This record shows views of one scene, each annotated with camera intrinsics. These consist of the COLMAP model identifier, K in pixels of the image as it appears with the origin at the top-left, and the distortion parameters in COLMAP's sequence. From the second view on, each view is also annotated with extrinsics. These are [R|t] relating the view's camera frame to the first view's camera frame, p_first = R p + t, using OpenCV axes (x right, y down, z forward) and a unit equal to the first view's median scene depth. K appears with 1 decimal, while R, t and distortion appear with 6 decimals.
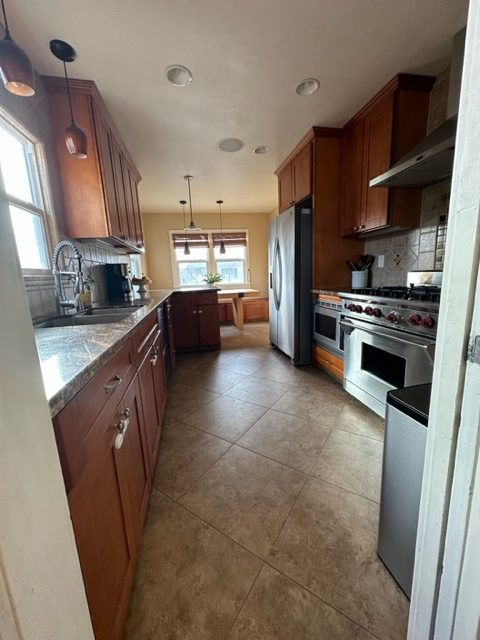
lens RADIAL K [[255.9, 0, 239.4], [0, 255.9, 320.4], [0, 0, 1]] dist [-0.001598, 0.000403]
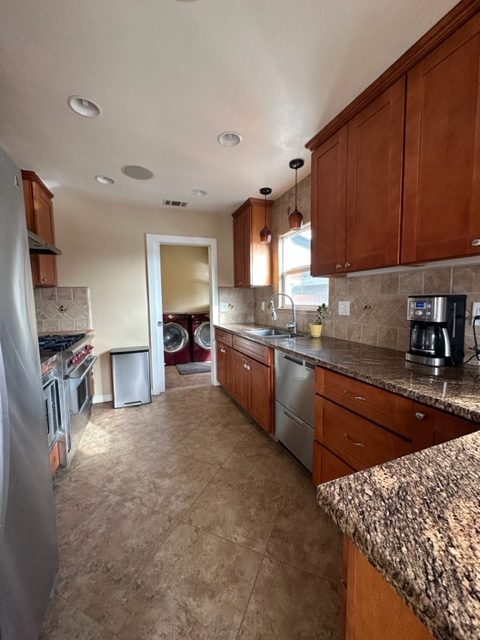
lens RADIAL K [[255.9, 0, 239.9], [0, 255.9, 319.4], [0, 0, 1]] dist [-0.001598, 0.000403]
pose [[-0.981649, 0.074852, -0.175392, -0.024519], [0.026036, 0.963739, 0.265574, -0.386835], [0.188911, 0.256134, -0.948002, 1.717073]]
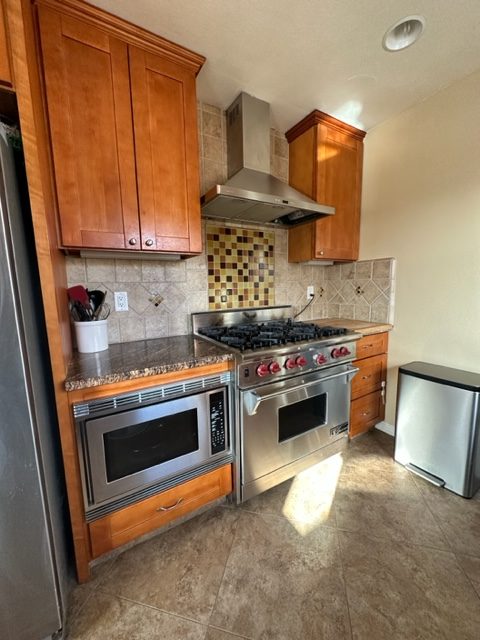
lens RADIAL K [[255.9, 0, 238.1], [0, 255.9, 319.1], [0, 0, 1]] dist [-0.001598, 0.000403]
pose [[-0.337711, -0.070375, 0.938615, -0.135455], [0.204955, 0.967775, 0.146303, -0.249111], [-0.918665, 0.241782, -0.312404, 1.058541]]
